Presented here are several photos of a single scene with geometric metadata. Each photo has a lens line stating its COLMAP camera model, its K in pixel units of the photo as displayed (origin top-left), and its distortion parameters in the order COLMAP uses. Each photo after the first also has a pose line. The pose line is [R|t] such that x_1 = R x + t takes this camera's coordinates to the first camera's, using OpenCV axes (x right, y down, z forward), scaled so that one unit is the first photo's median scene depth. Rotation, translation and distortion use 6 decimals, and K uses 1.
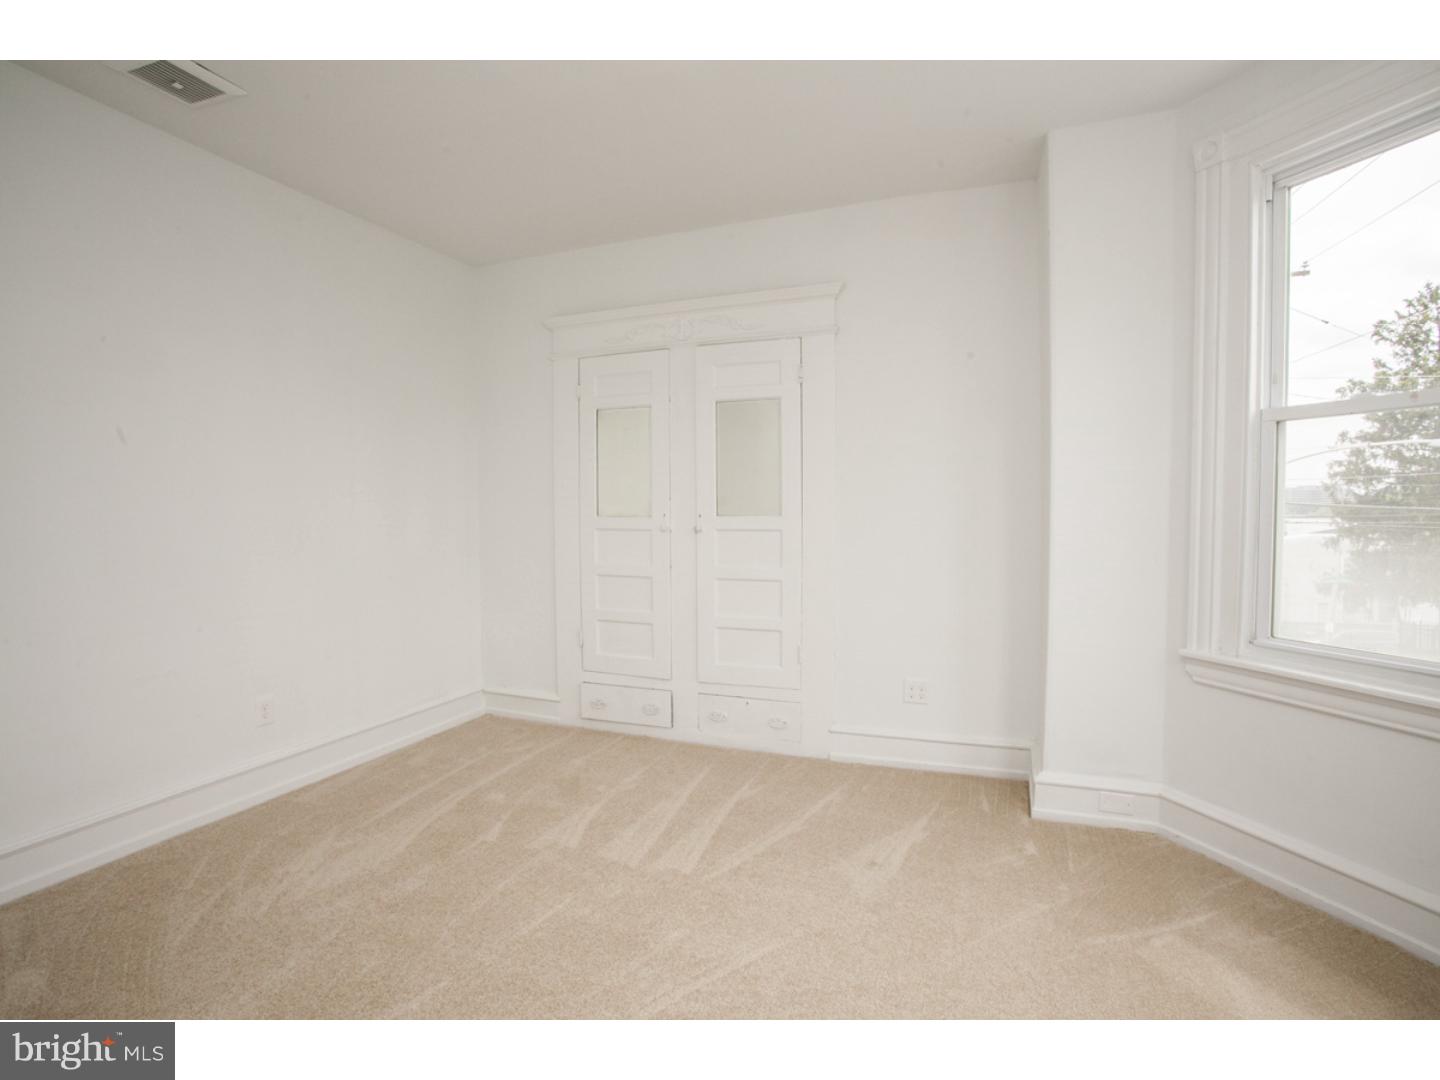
lens RADIAL K [[733.7, 0, 720.0], [0, 733.7, 540.0], [0, 0, 1]] dist [-0.046503, 0.034215]
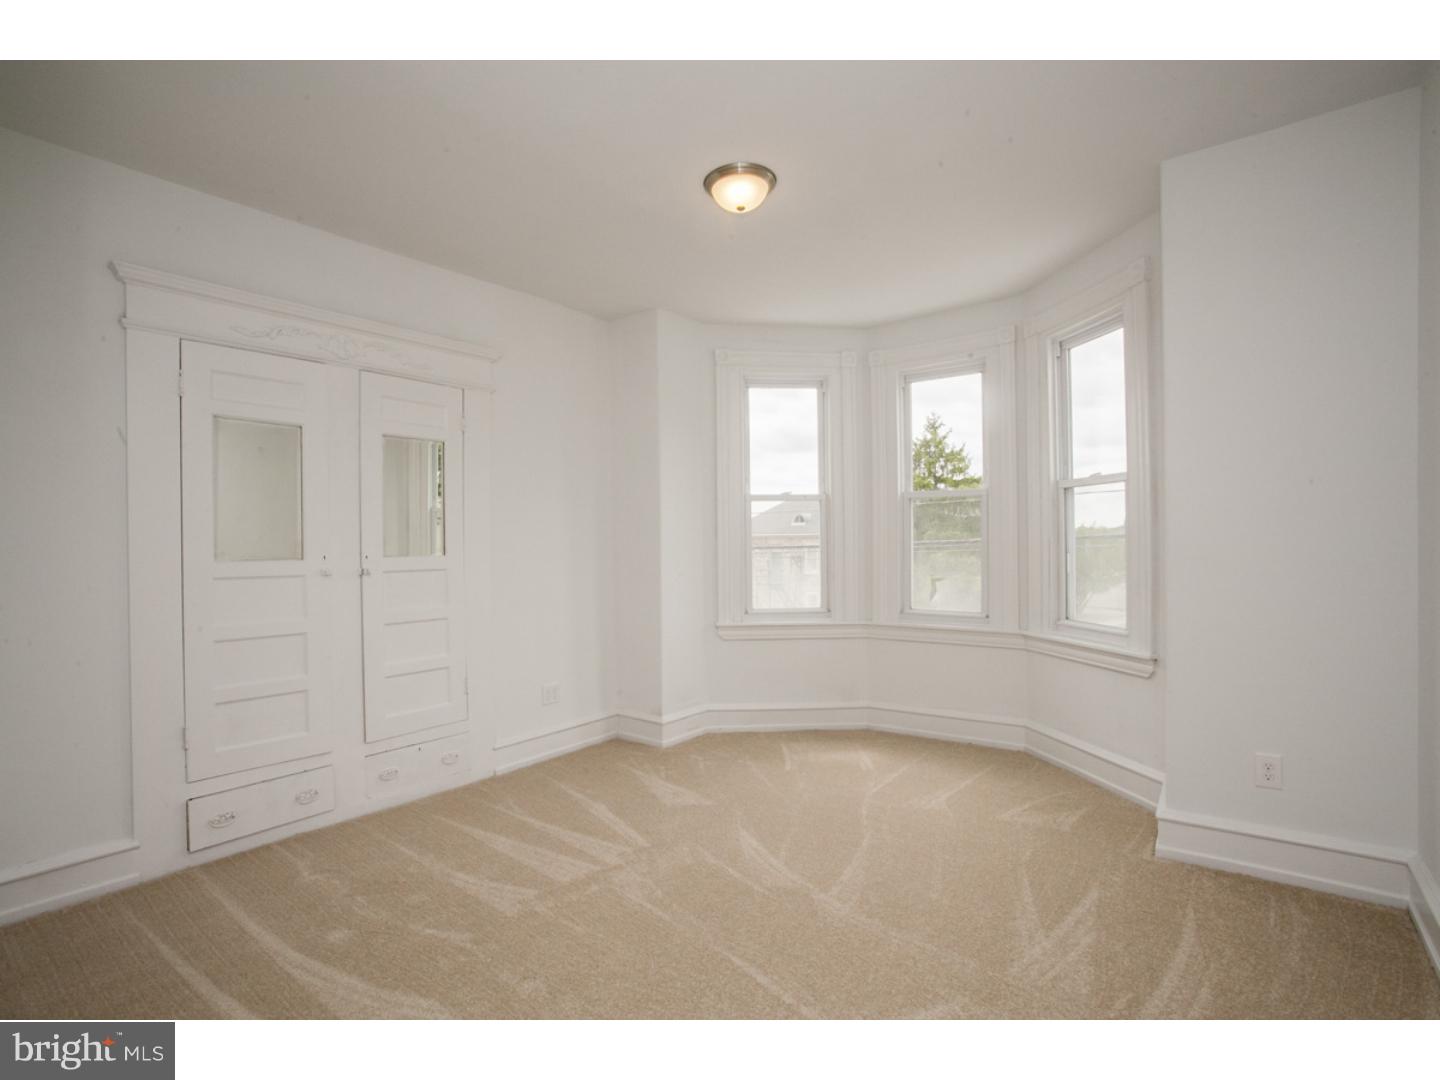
lens RADIAL K [[733.7, 0, 720.0], [0, 733.7, 540.0], [0, 0, 1]] dist [-0.046503, 0.034215]
pose [[0.270218, 0.001869, 0.962797, -0.816835], [0.050914, 0.998571, -0.016228, -0.018739], [-0.961452, 0.053405, 0.269737, 0.358969]]
